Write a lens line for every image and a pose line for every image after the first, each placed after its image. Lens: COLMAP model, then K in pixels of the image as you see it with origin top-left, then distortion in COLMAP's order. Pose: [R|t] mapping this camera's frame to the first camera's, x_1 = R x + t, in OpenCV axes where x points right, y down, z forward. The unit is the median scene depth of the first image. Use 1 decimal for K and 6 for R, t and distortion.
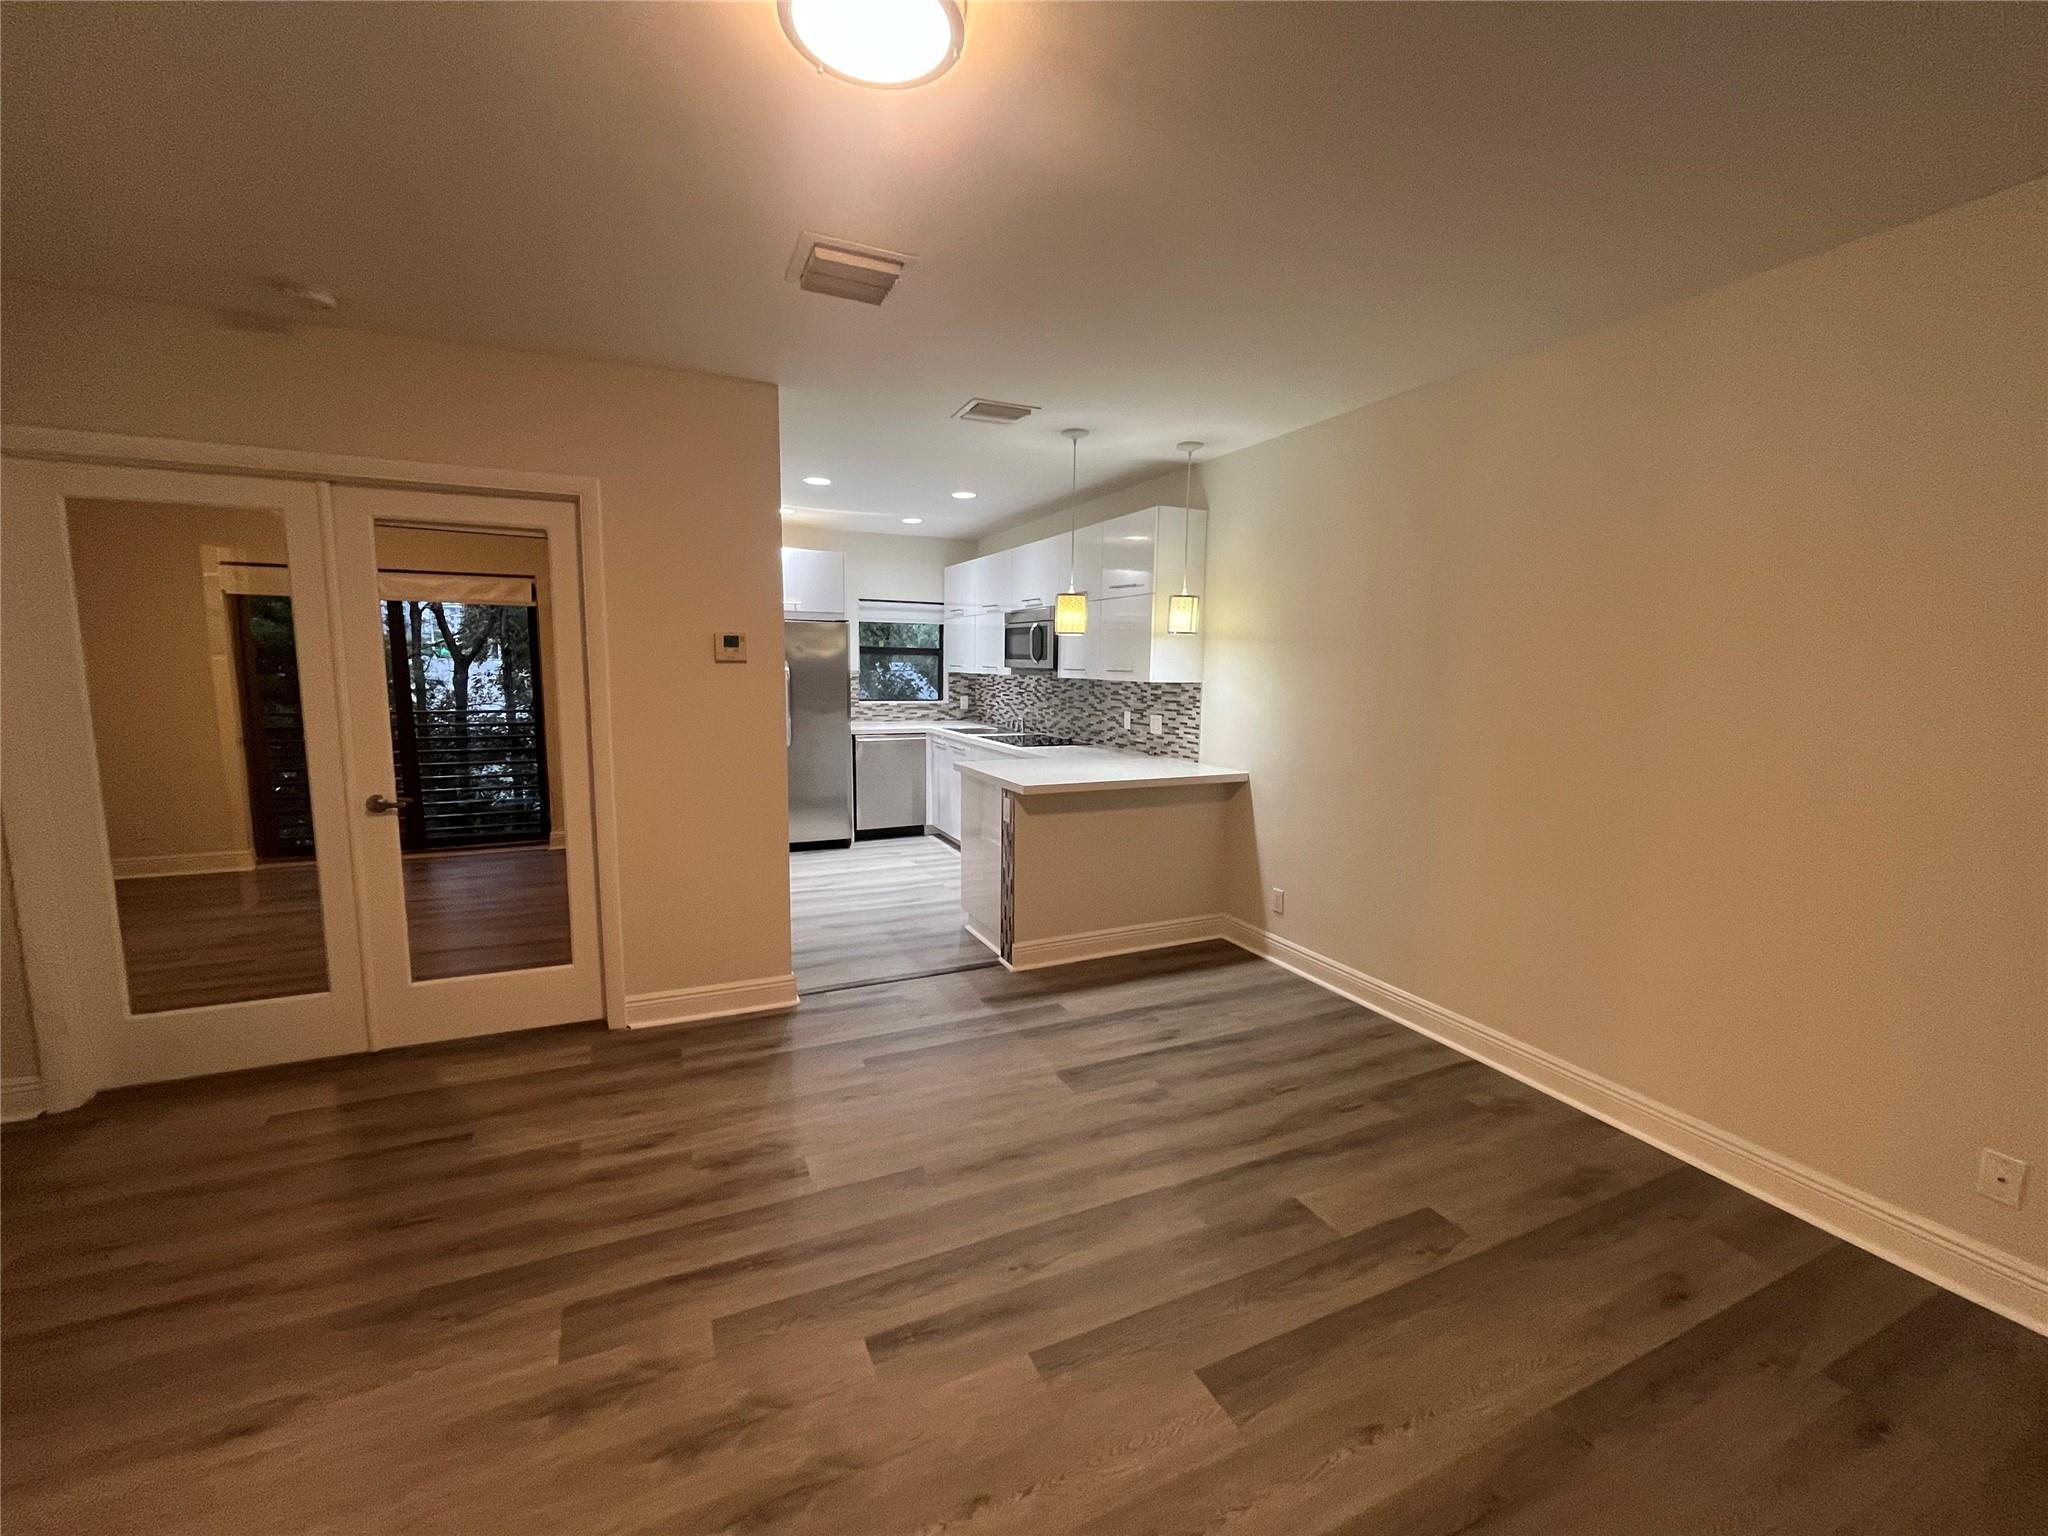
lens RADIAL K [[831.4, 0, 1016.9], [0, 831.4, 774.0], [0, 0, 1]] dist [-0.001661, -0.000278]
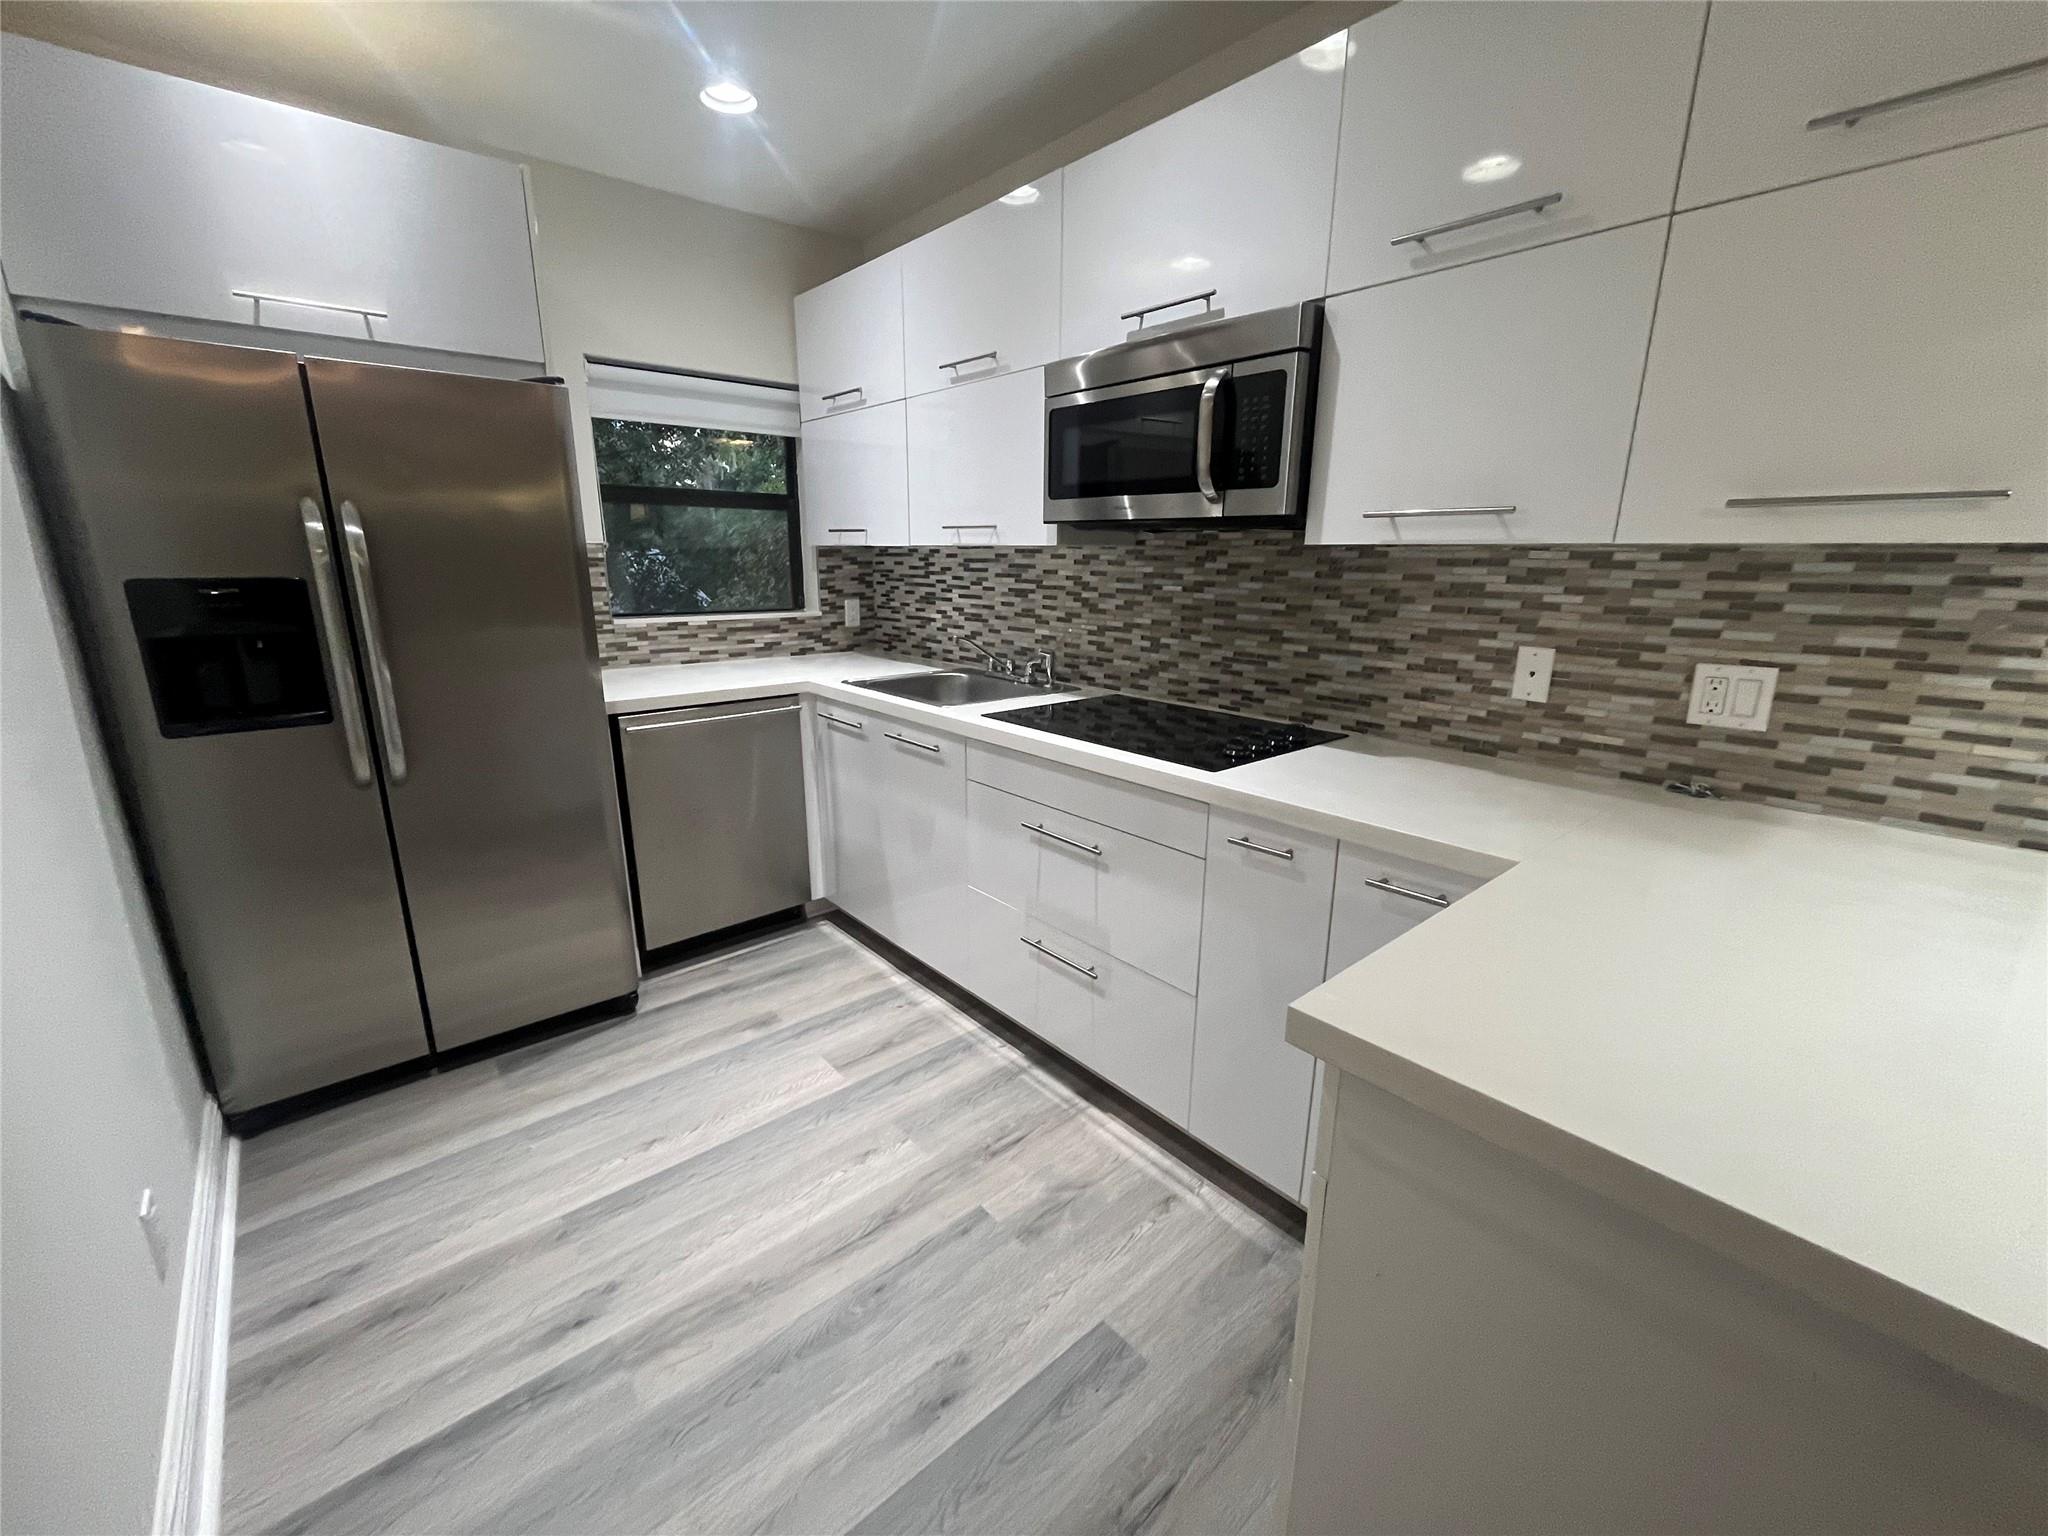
lens RADIAL K [[831.4, 0, 1016.9], [0, 831.4, 774.0], [0, 0, 1]] dist [-0.001661, -0.000278]
pose [[0.961621, -0.082521, 0.261677, -0.131199], [0.047410, 0.989330, 0.137764, -0.069582], [-0.270253, -0.120071, 0.955273, 0.636131]]
